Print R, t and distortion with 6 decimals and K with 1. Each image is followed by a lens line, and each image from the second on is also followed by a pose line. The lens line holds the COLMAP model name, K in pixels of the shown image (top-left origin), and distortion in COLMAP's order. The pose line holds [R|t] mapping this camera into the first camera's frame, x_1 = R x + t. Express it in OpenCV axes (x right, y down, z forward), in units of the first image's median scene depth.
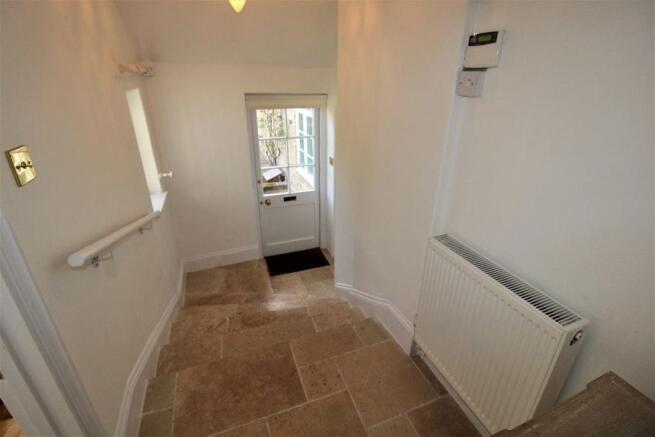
lens RADIAL K [[314.5, 0, 329.3], [0, 314.5, 218.4], [0, 0, 1]] dist [0.003215, 0.000032]
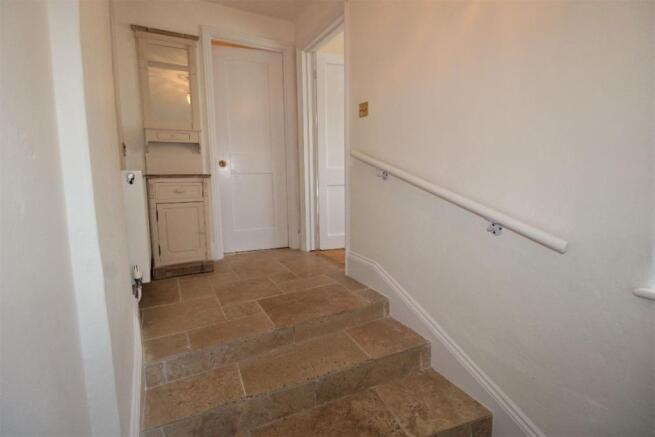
lens RADIAL K [[314.5, 0, 327.6], [0, 314.5, 217.6], [0, 0, 1]] dist [0.003215, 0.000032]
pose [[-0.990746, 0.013110, -0.135096, -0.171438], [-0.060572, 0.848008, 0.526511, -0.360162], [0.121465, 0.529822, -0.839366, 1.735143]]
